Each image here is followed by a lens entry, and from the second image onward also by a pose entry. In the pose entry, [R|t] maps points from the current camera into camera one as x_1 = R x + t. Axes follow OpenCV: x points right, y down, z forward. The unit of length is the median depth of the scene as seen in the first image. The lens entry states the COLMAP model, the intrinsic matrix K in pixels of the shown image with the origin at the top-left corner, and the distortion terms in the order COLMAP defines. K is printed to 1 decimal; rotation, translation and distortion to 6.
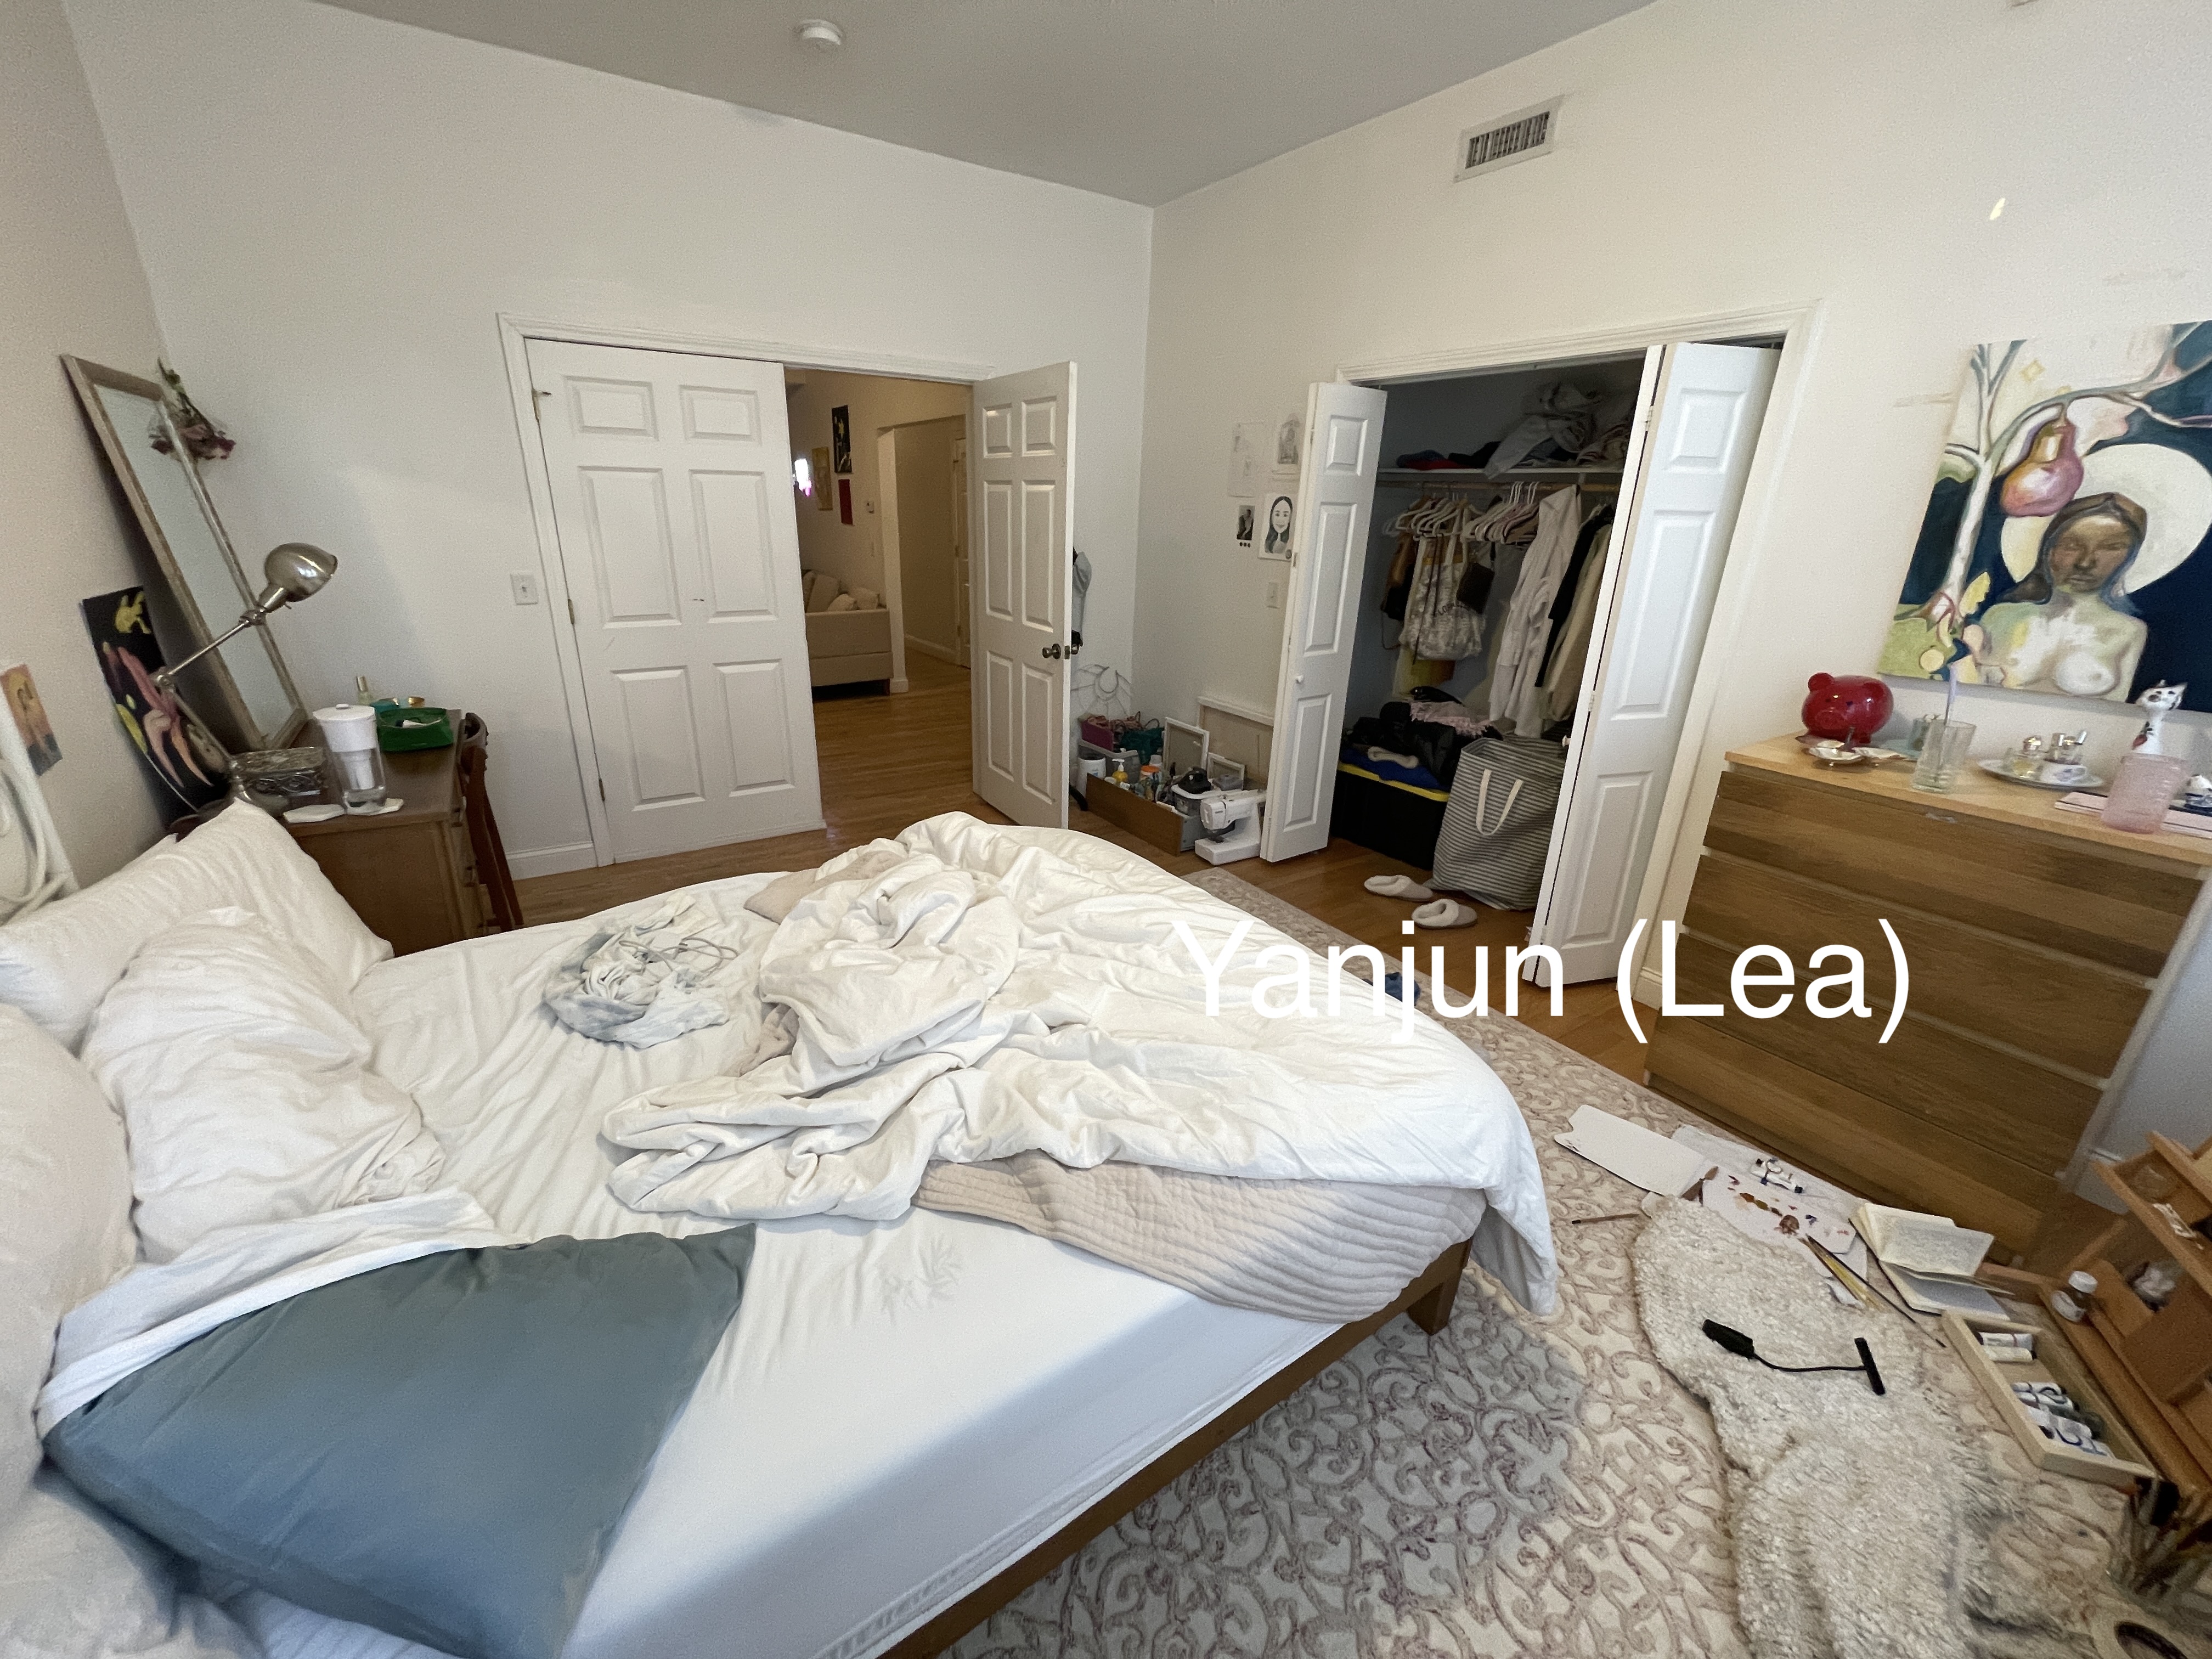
lens RADIAL K [[890.8, 0, 1096.6], [0, 890.8, 825.7], [0, 0, 1]] dist [-0.001384, 0.000498]
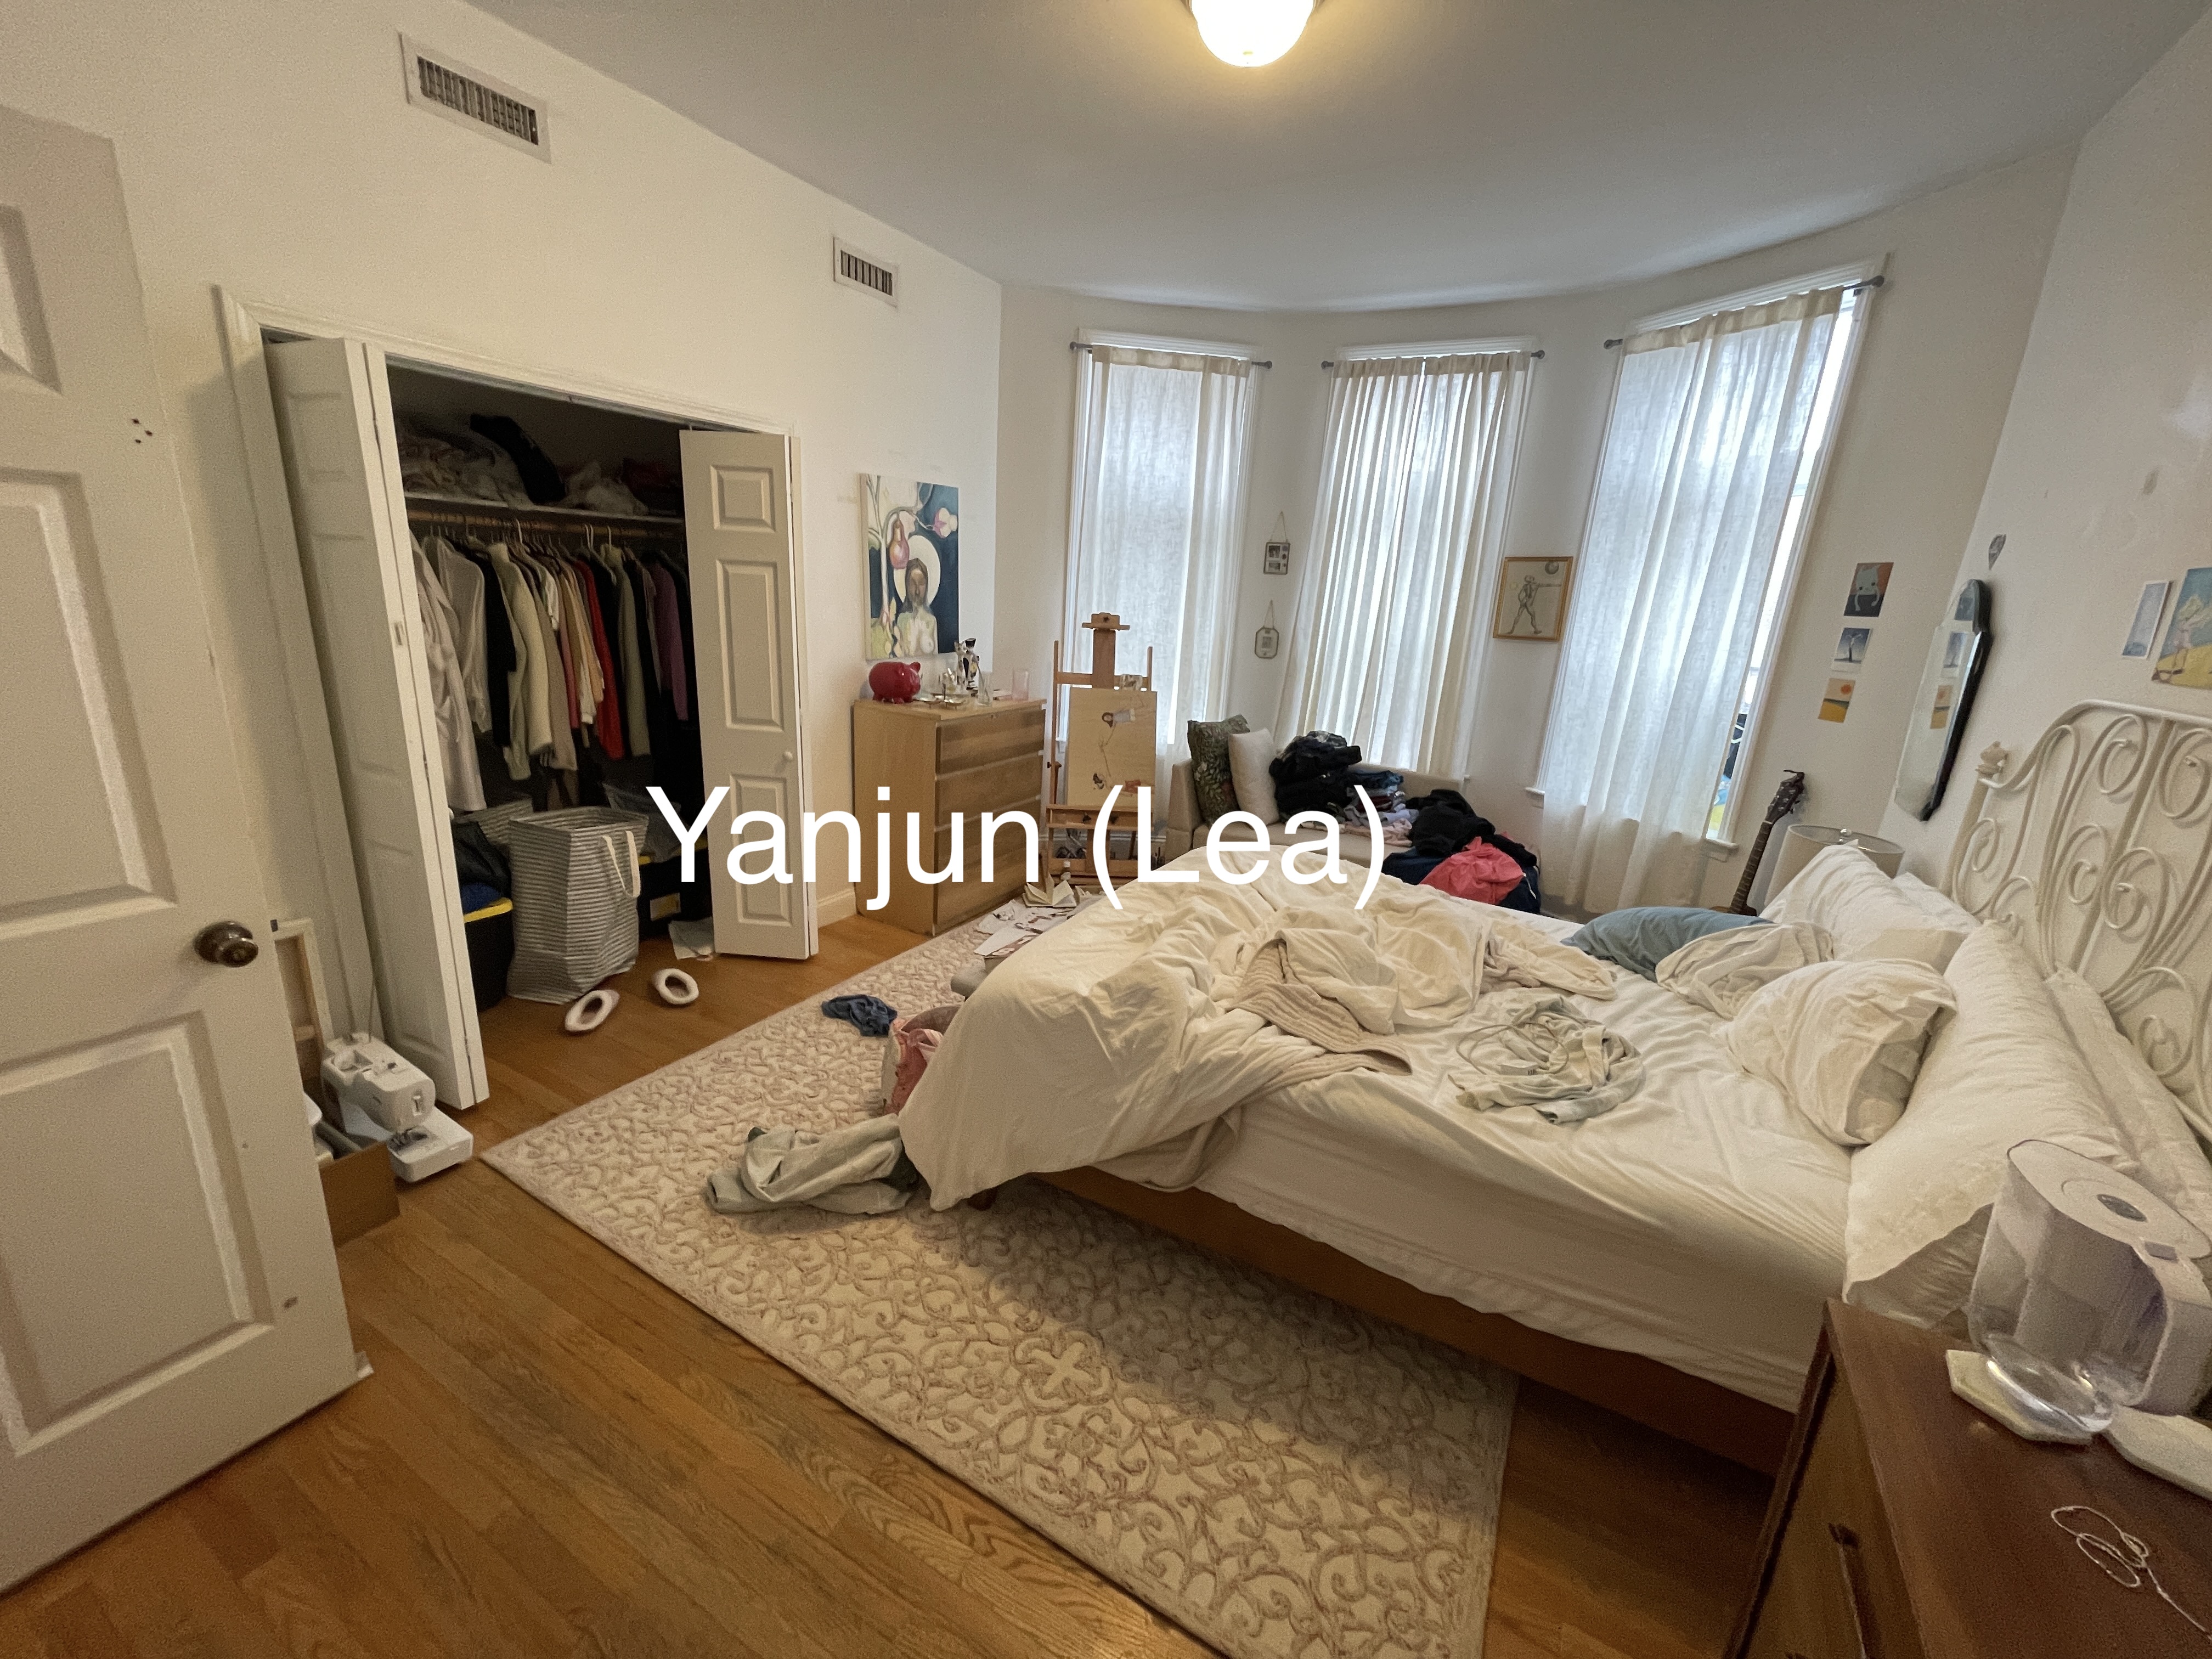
lens RADIAL K [[890.8, 0, 1096.6], [0, 890.8, 825.7], [0, 0, 1]] dist [-0.001384, 0.000498]
pose [[-0.441485, -0.287181, 0.850070, -0.943696], [0.238316, 0.875839, 0.419656, -0.564652], [-0.865042, 0.387857, -0.318230, 1.451672]]
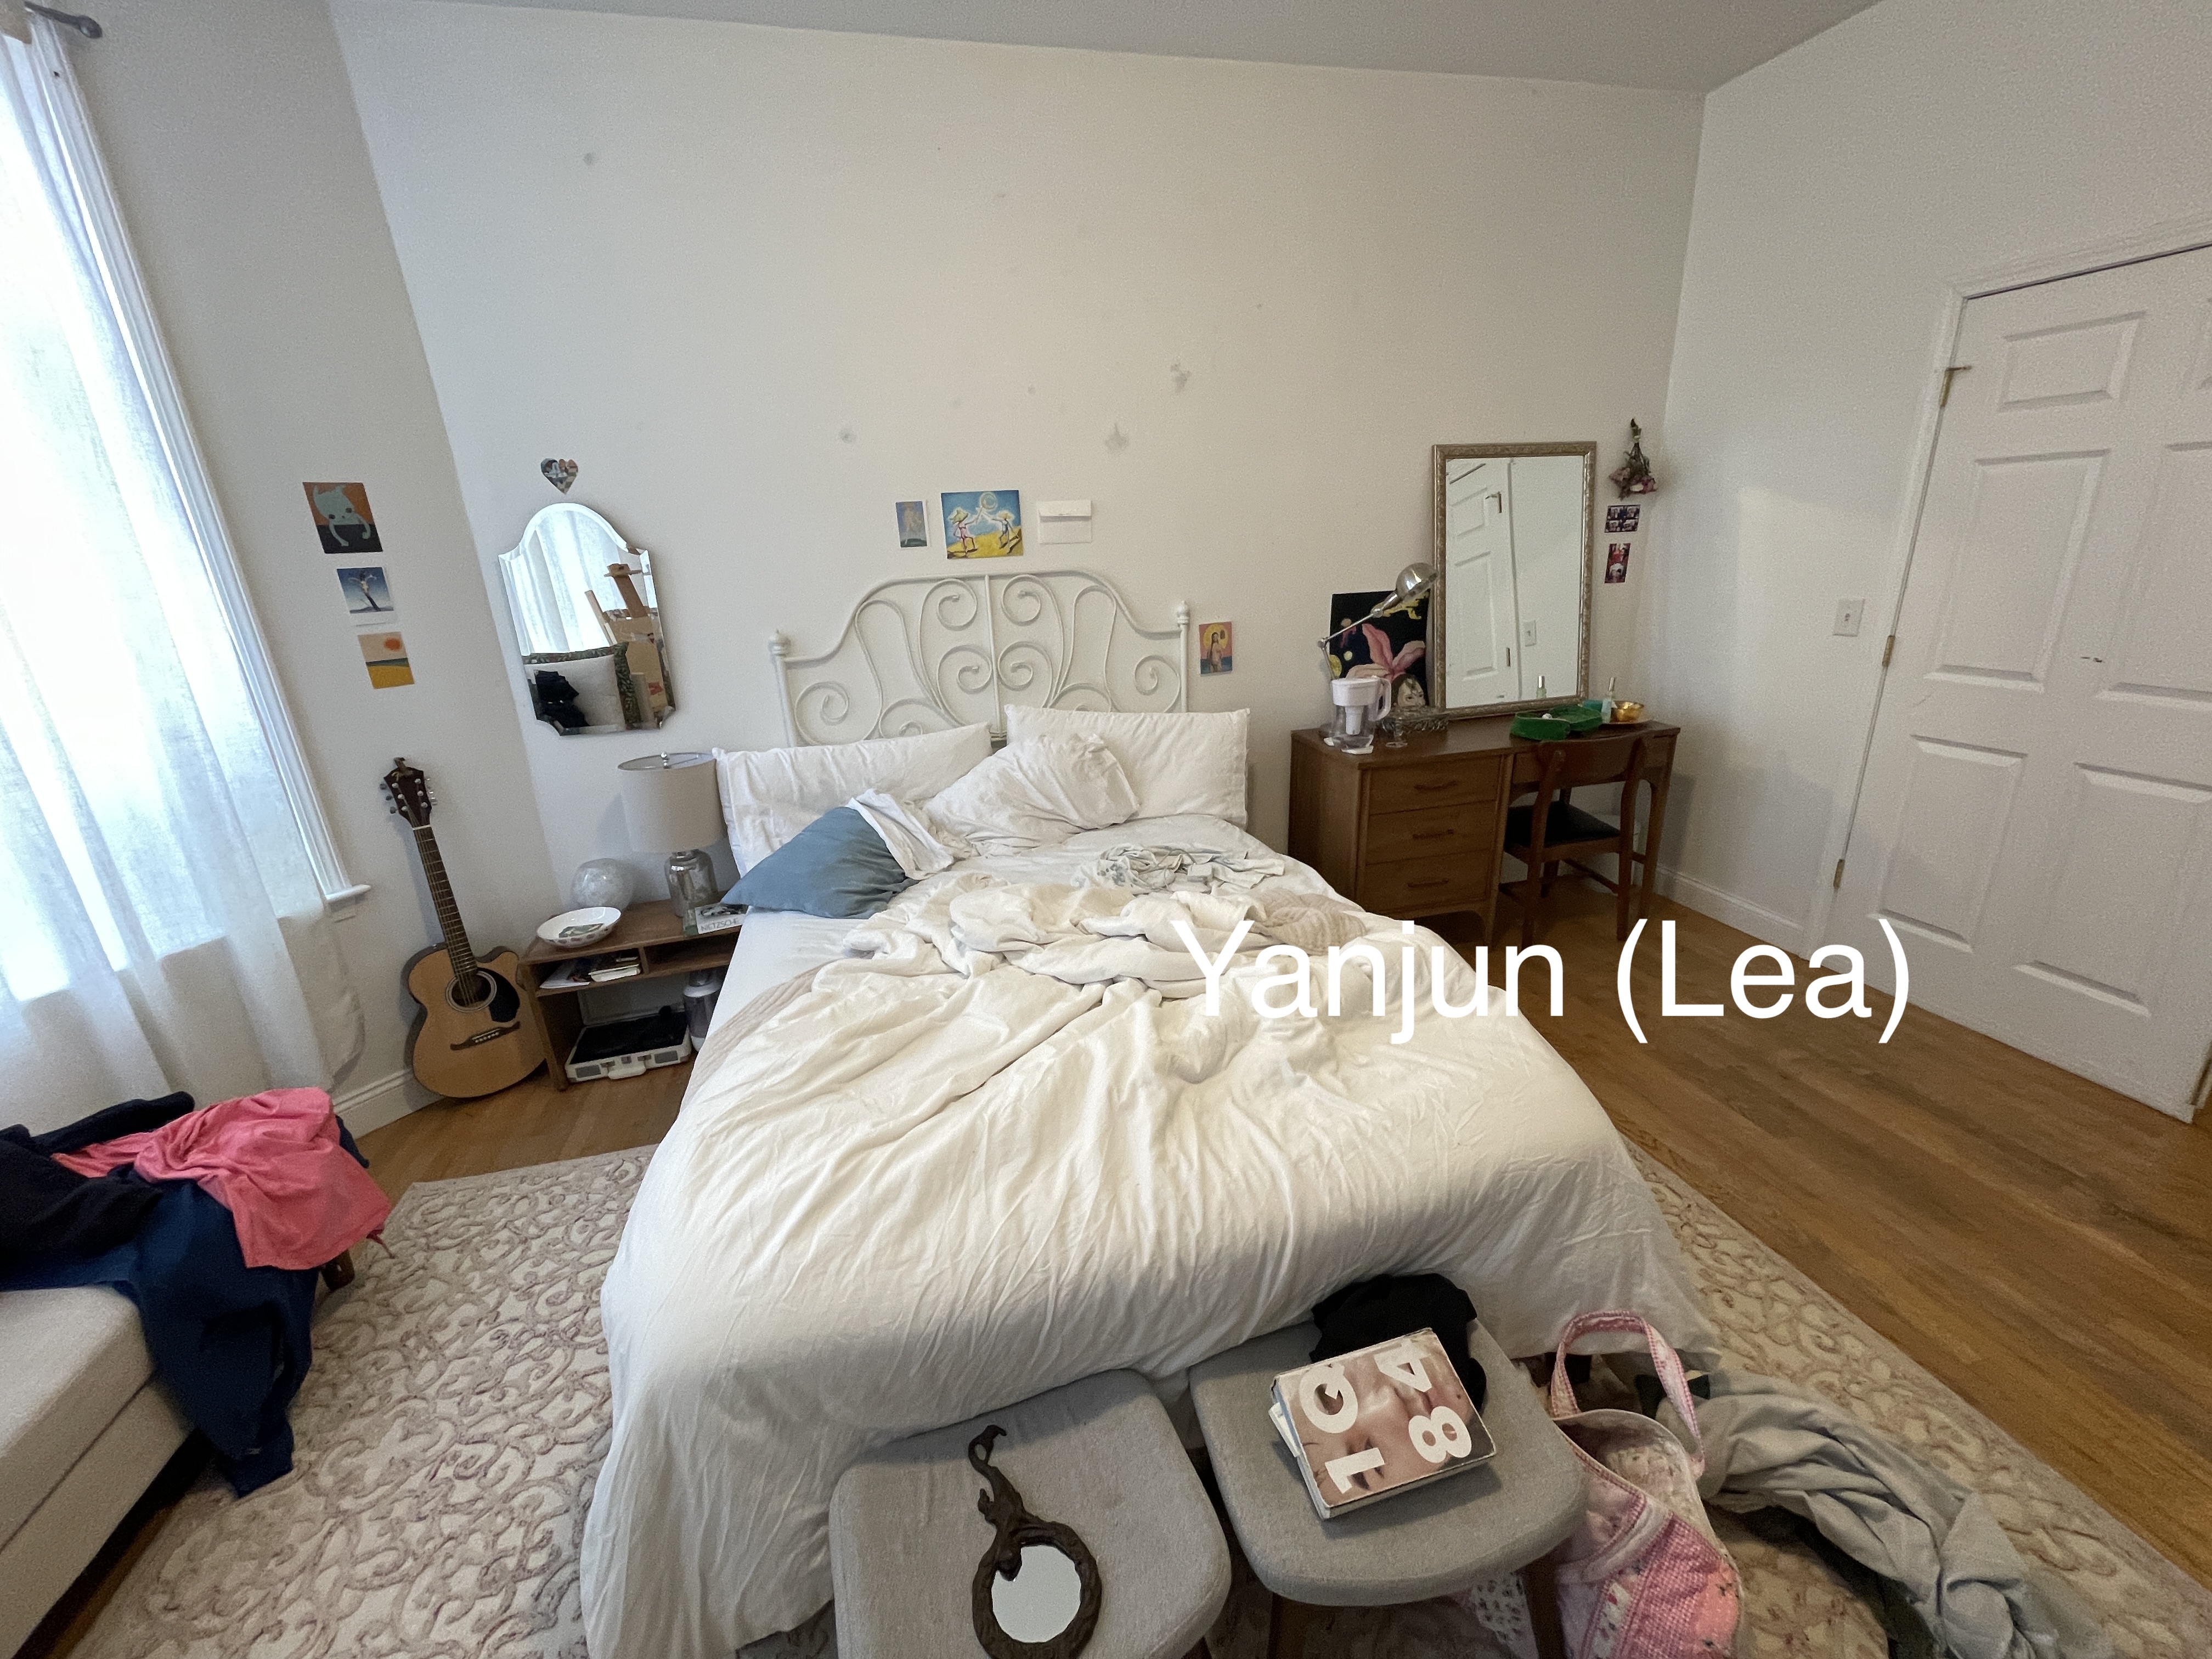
lens RADIAL K [[890.8, 0, 1096.6], [0, 890.8, 825.7], [0, 0, 1]] dist [-0.001384, 0.000498]
pose [[-0.344897, 0.279523, -0.896054, 0.654100], [-0.279555, 0.880718, 0.382342, -0.347899], [0.896044, 0.382365, -0.225615, 1.015088]]
